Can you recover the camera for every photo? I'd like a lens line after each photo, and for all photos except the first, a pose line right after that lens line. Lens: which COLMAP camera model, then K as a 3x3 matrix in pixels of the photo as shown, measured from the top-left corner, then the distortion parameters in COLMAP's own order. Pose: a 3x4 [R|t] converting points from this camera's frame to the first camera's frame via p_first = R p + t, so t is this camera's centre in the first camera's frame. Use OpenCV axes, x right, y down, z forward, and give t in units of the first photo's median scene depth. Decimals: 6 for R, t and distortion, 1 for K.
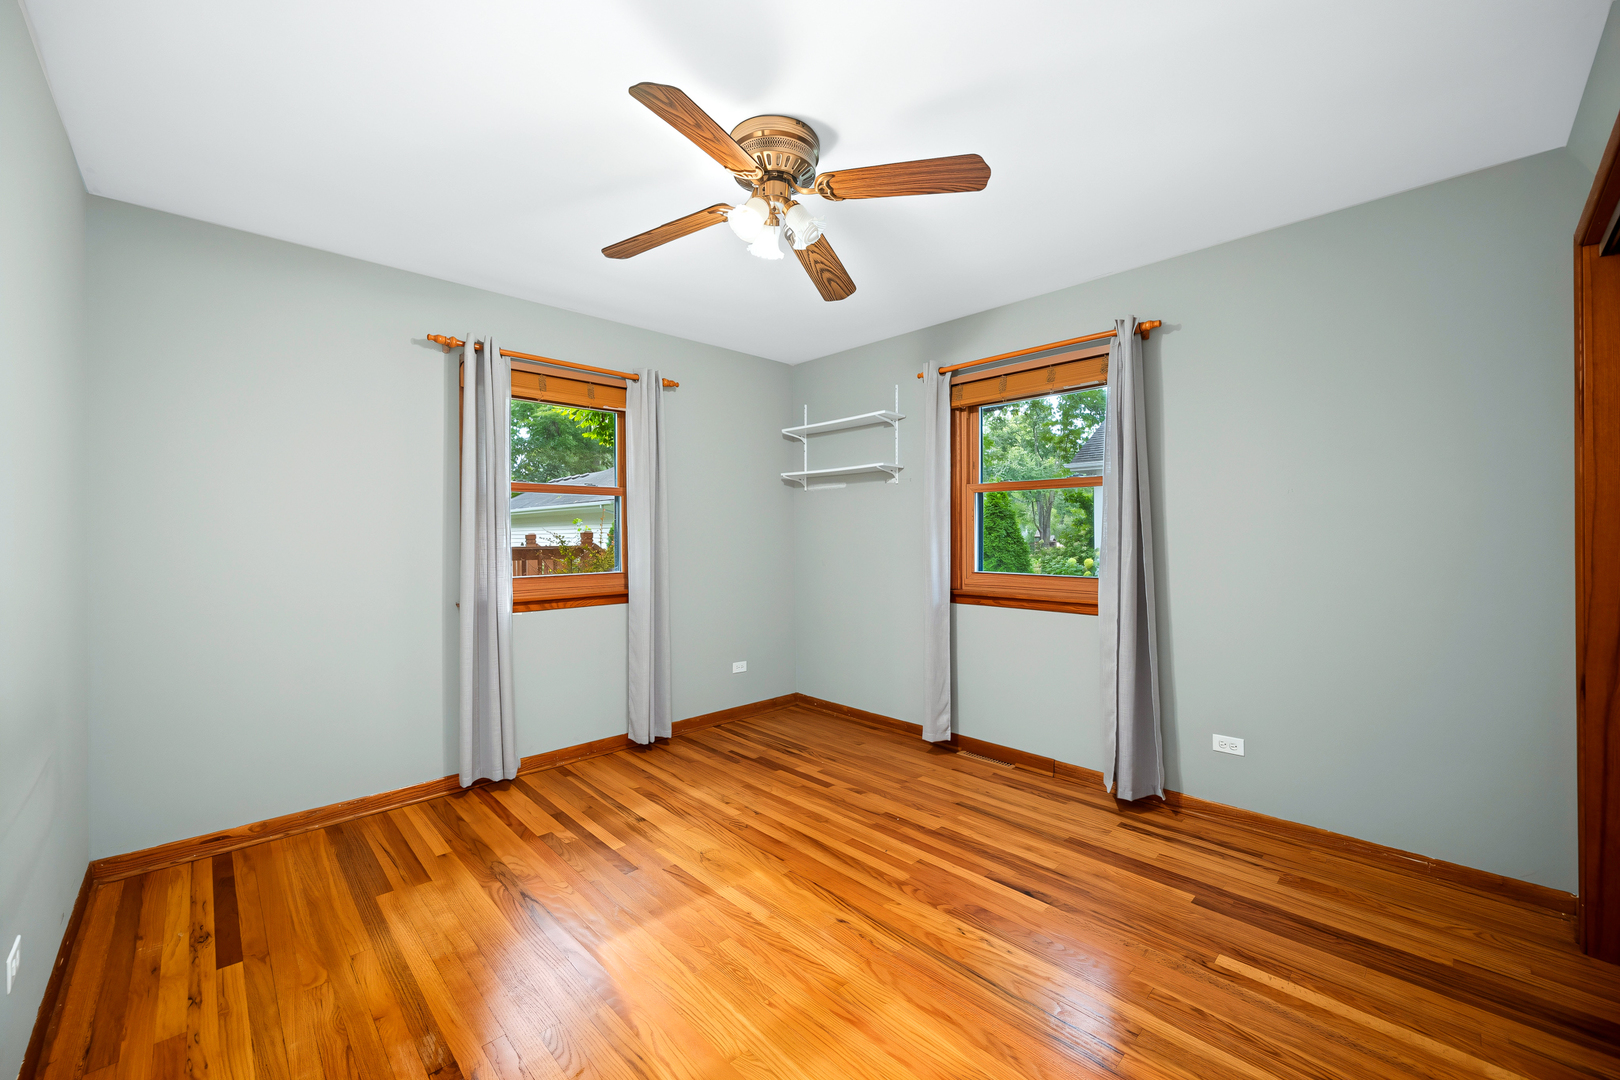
lens RADIAL K [[647.4, 0, 799.1], [0, 647.4, 542.5], [0, 0, 1]] dist [0.000858, -0.000139]
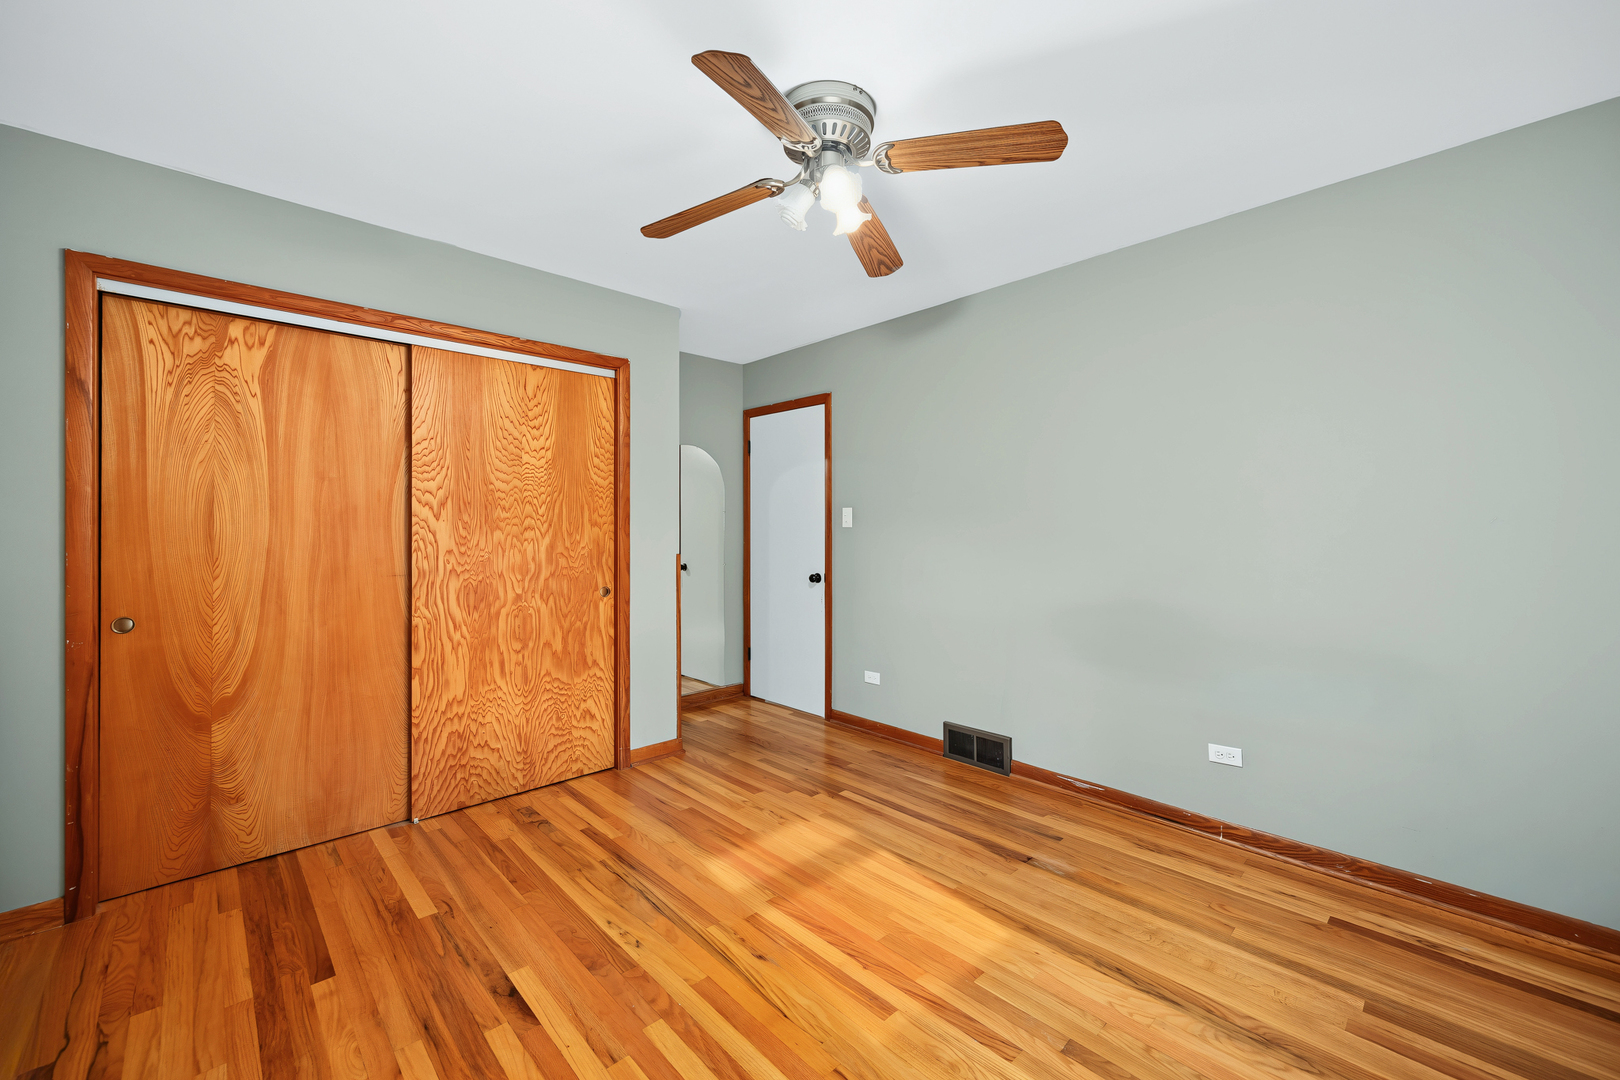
lens RADIAL K [[647.4, 0, 799.1], [0, 647.4, 542.5], [0, 0, 1]] dist [0.000858, -0.000139]
pose [[-0.999968, 0.007147, 0.003454, 0.004625], [0.007232, 0.999658, 0.025149, -0.015033], [-0.003273, 0.025174, -0.999678, 1.886861]]
